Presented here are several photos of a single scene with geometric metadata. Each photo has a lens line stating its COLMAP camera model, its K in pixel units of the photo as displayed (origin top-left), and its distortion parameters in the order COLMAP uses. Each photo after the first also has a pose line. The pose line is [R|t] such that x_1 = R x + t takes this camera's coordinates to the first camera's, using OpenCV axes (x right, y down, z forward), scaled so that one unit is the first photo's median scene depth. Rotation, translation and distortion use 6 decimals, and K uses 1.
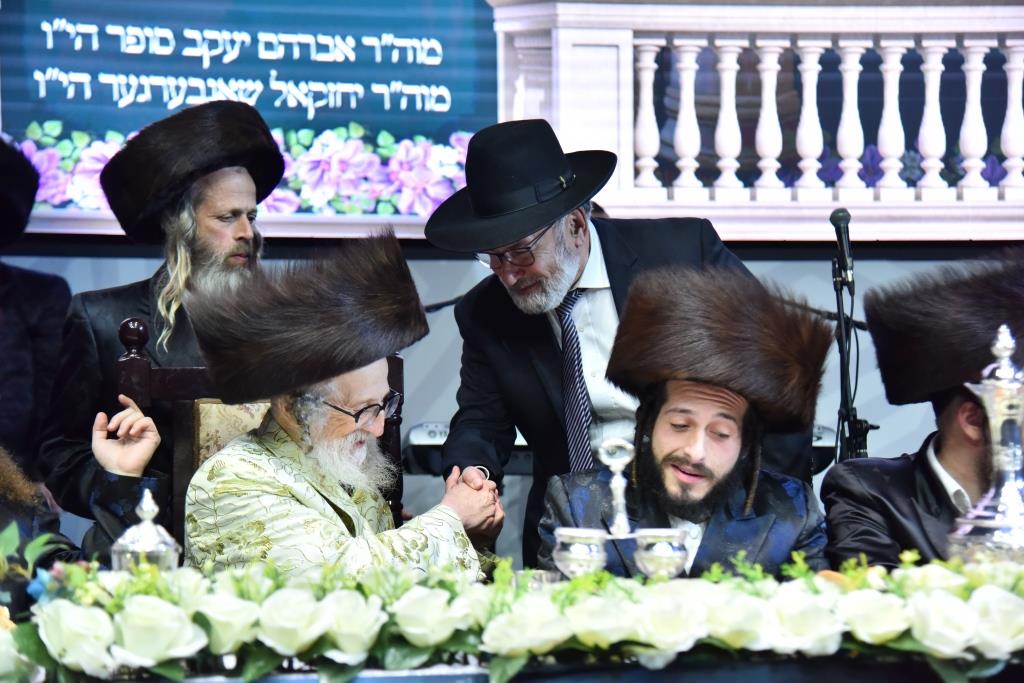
lens RADIAL K [[1917.3, 0, 512.0], [0, 1917.3, 333.1], [0, 0, 1]] dist [0.572070, 0.000000]
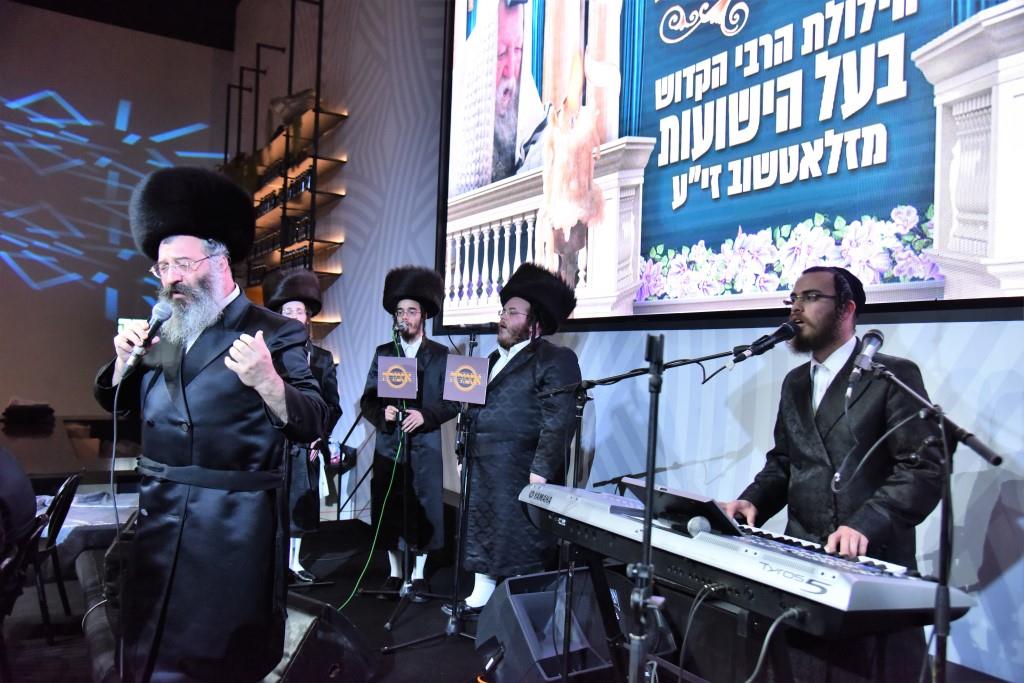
lens RADIAL K [[805.5, 0, 509.8], [0, 805.5, 343.7], [0, 0, 1]] dist [0.010045, 0.010842]
pose [[0.354540, 0.005075, -0.935027, 0.324403], [0.006382, 0.999949, 0.007848, -0.031848], [0.935019, -0.008750, 0.354490, 0.636559]]
